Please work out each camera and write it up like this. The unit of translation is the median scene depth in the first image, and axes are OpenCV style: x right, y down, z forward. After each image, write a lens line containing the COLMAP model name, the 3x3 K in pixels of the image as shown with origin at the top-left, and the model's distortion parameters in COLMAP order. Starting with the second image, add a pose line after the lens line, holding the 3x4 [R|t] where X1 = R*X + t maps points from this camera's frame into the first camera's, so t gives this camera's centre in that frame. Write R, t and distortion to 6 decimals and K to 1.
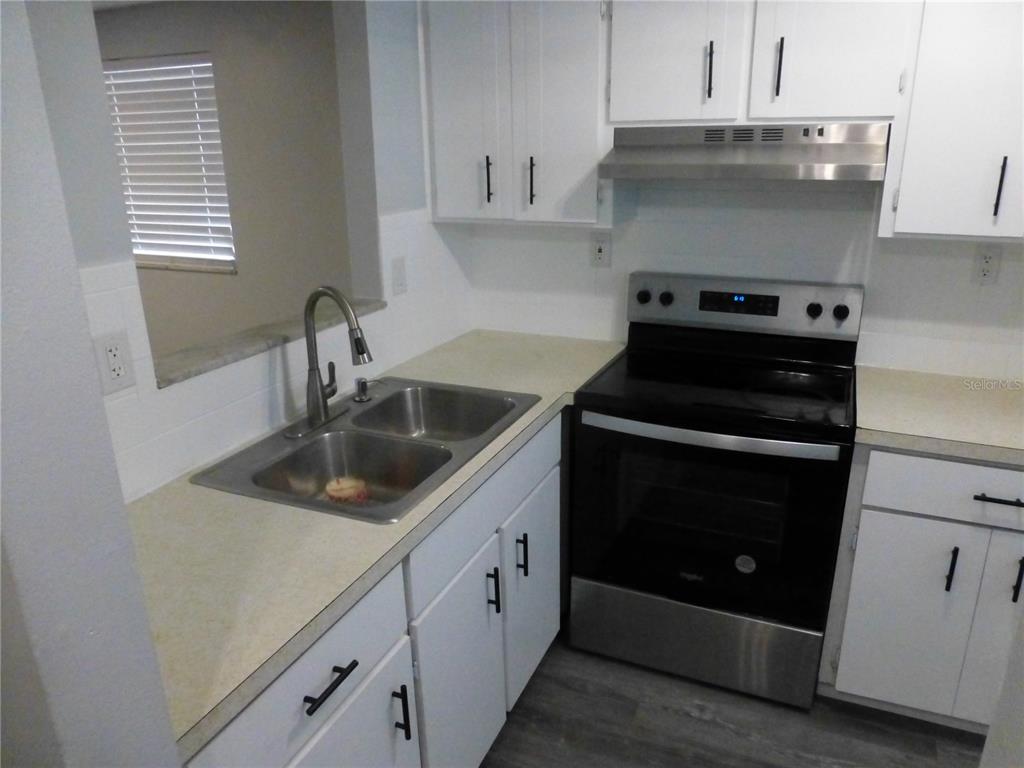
lens RADIAL K [[741.9, 0, 513.4], [0, 741.9, 385.8], [0, 0, 1]] dist [-0.006544, -0.028385]
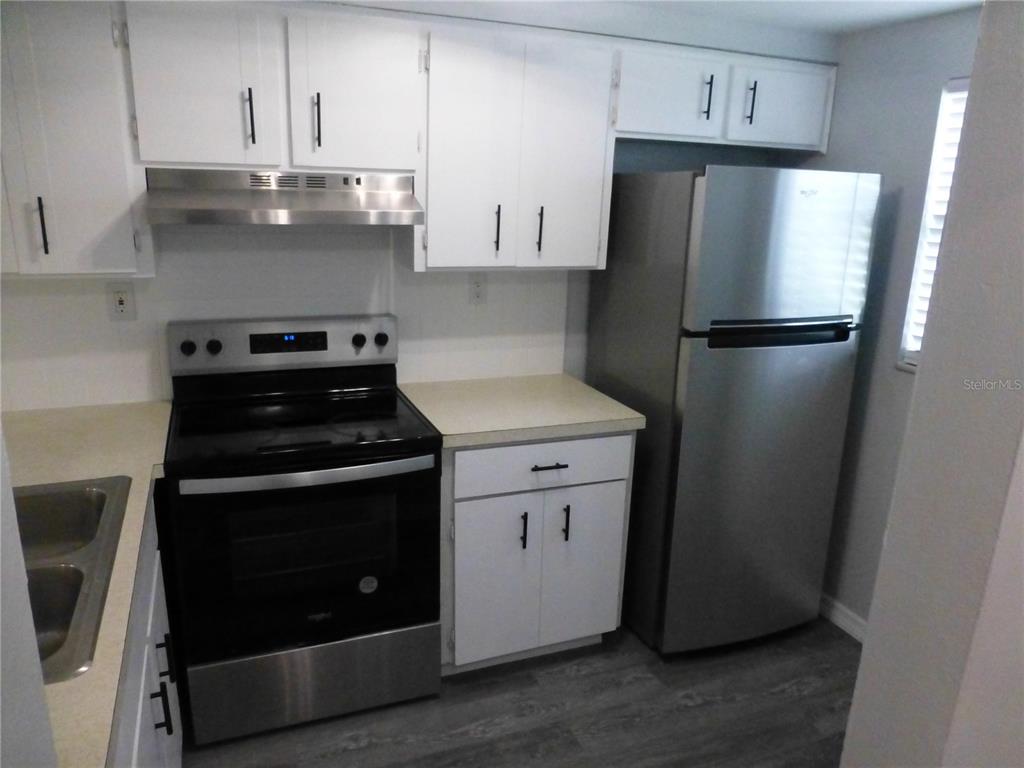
lens RADIAL K [[726.3, 0, 511.2], [0, 726.3, 383.3], [0, 0, 1]] dist [-0.042766, 0.007718]
pose [[0.701498, -0.150921, 0.696508, -0.208728], [0.186334, 0.982165, 0.025149, -0.027655], [-0.687881, 0.112141, 0.717108, 0.091655]]
